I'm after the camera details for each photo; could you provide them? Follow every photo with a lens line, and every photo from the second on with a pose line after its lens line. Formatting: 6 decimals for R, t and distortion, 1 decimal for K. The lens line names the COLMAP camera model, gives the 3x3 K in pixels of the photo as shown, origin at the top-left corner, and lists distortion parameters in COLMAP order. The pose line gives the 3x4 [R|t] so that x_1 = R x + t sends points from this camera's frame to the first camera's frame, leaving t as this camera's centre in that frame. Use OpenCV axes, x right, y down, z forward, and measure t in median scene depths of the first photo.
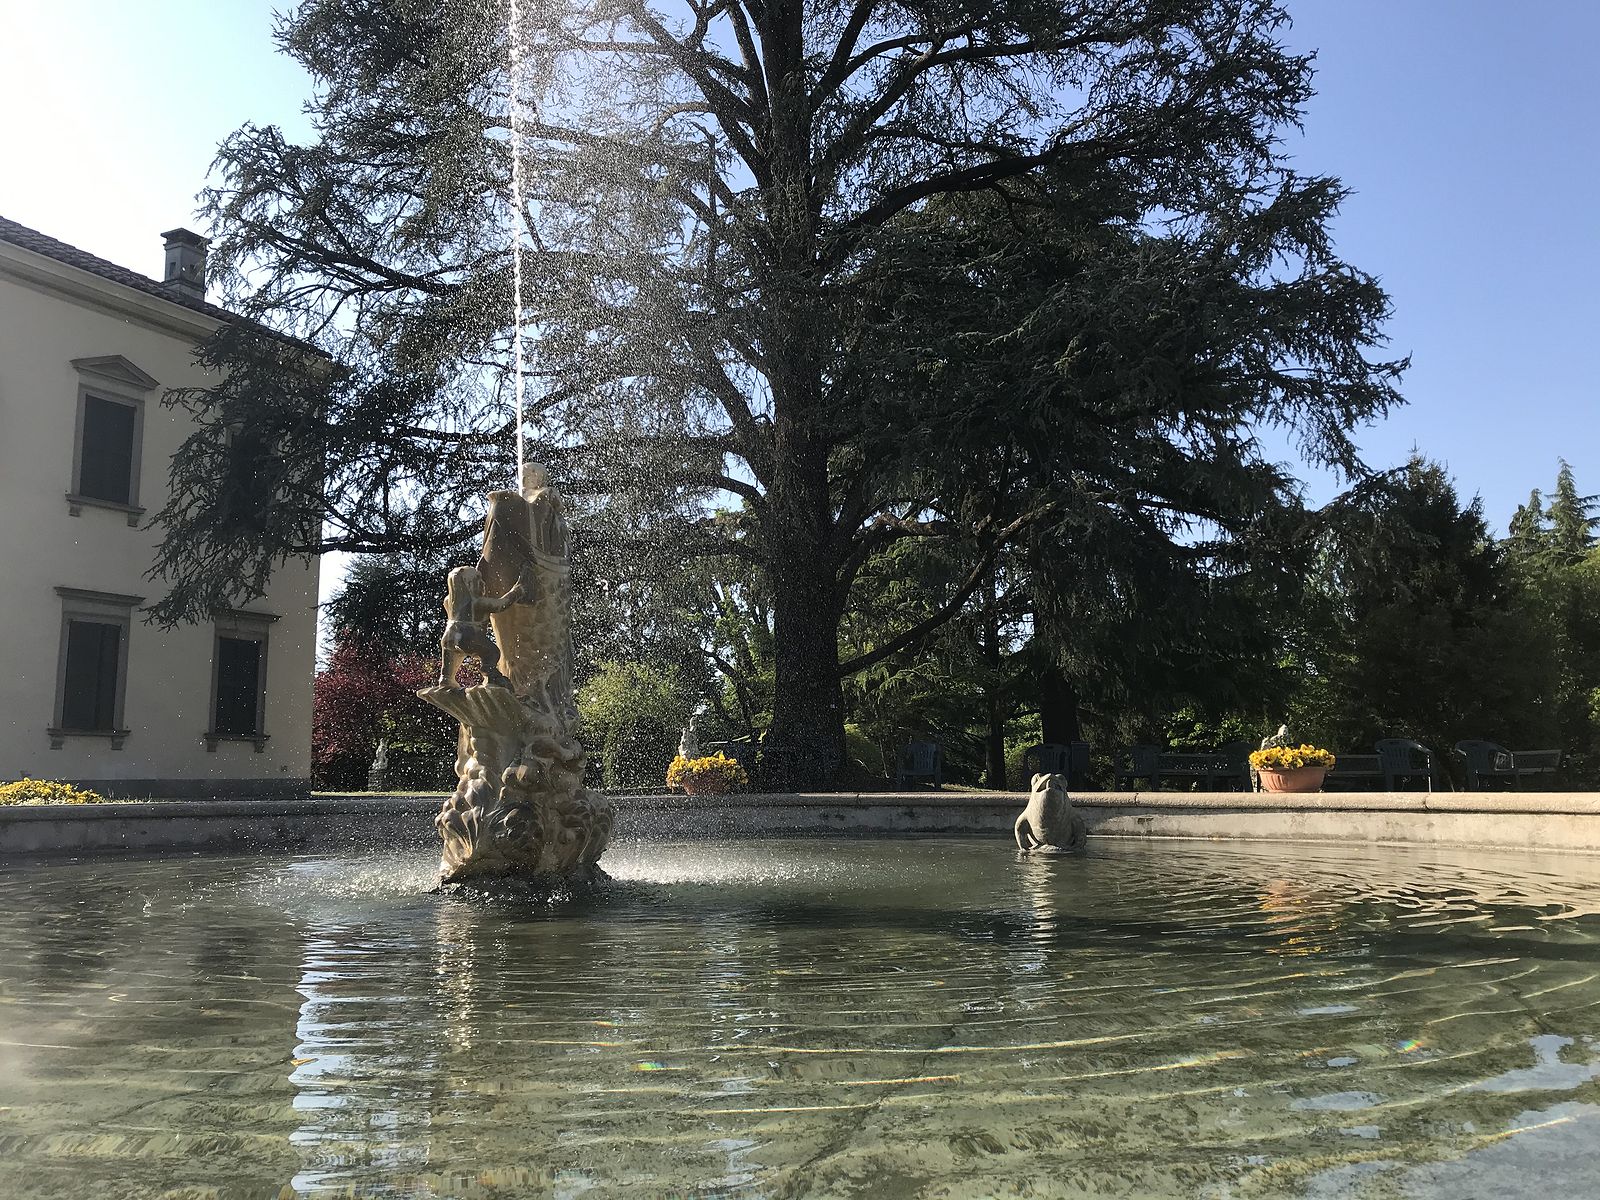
lens RADIAL K [[1349.7, 0, 810.4], [0, 1349.7, 623.2], [0, 0, 1]] dist [0.128053, -0.094459]
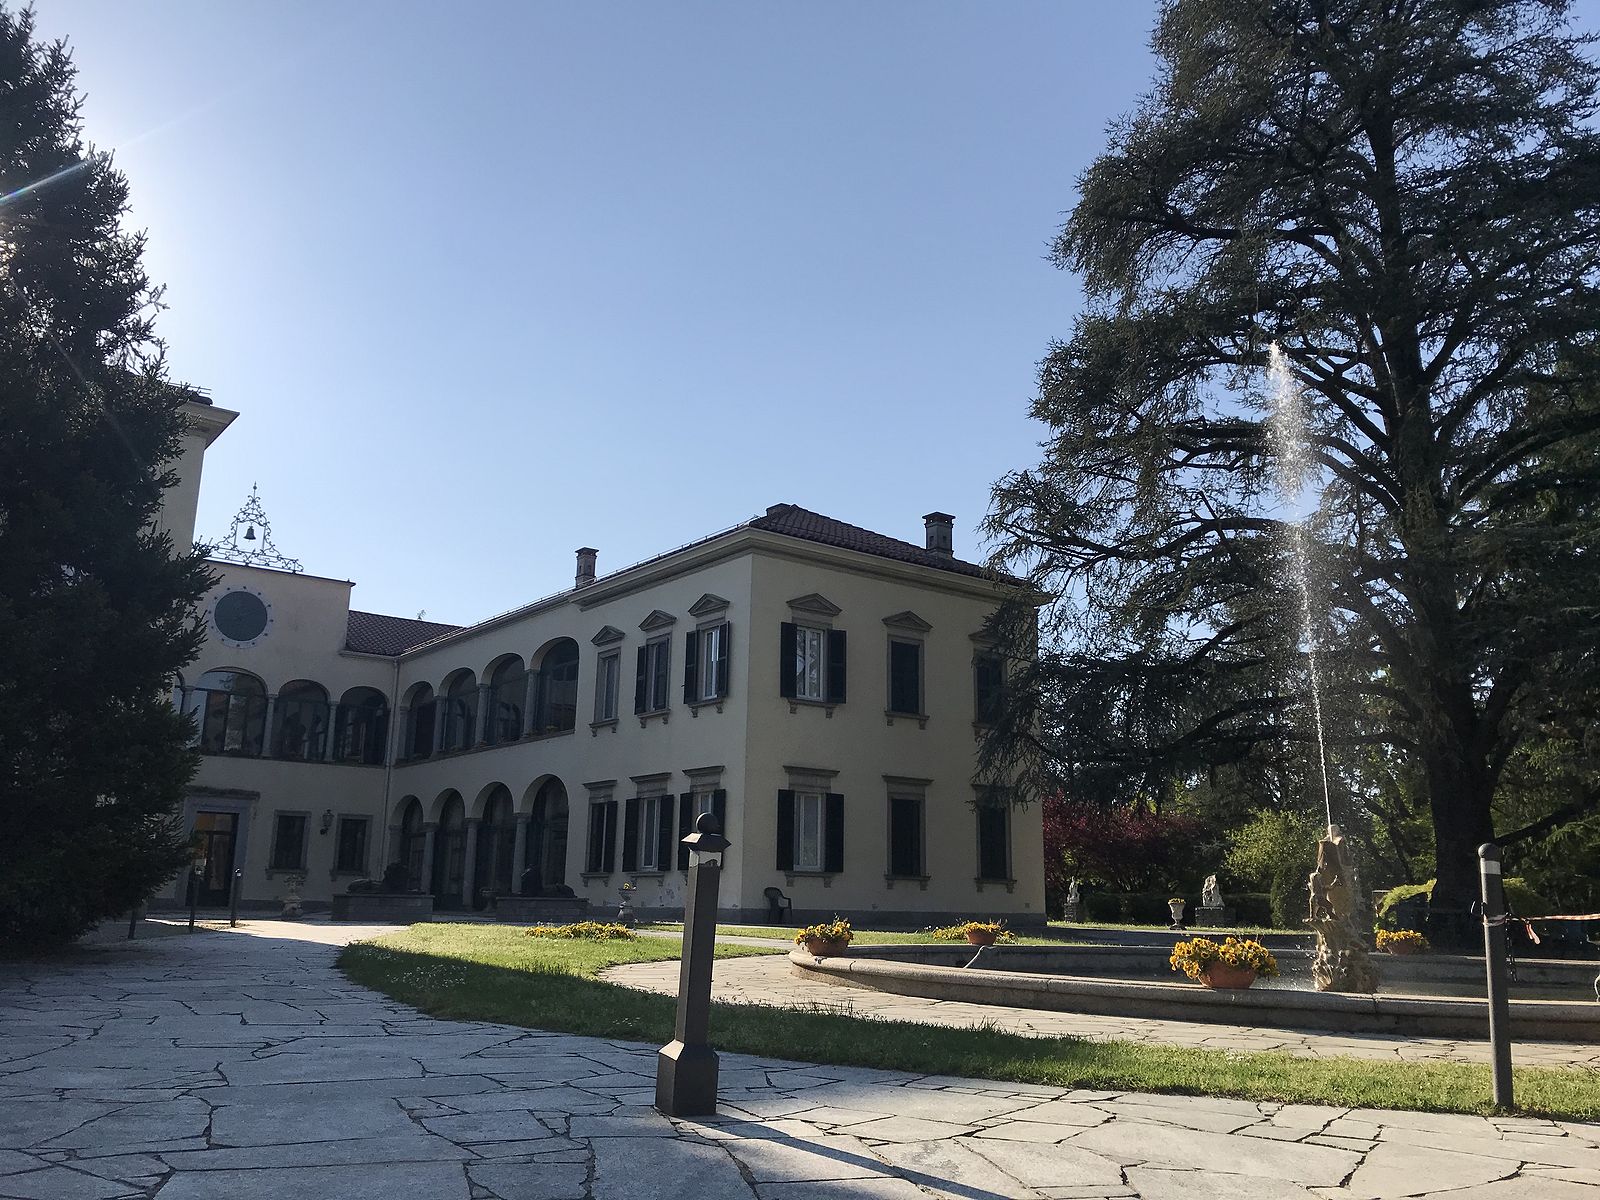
lens RADIAL K [[1349.7, 0, 810.4], [0, 1349.7, 623.2], [0, 0, 1]] dist [0.128053, -0.094459]
pose [[0.903562, -0.069430, -0.422794, 0.004936], [0.032249, 0.995005, -0.094475, -0.053027], [0.427242, 0.071729, 0.901288, -0.330584]]
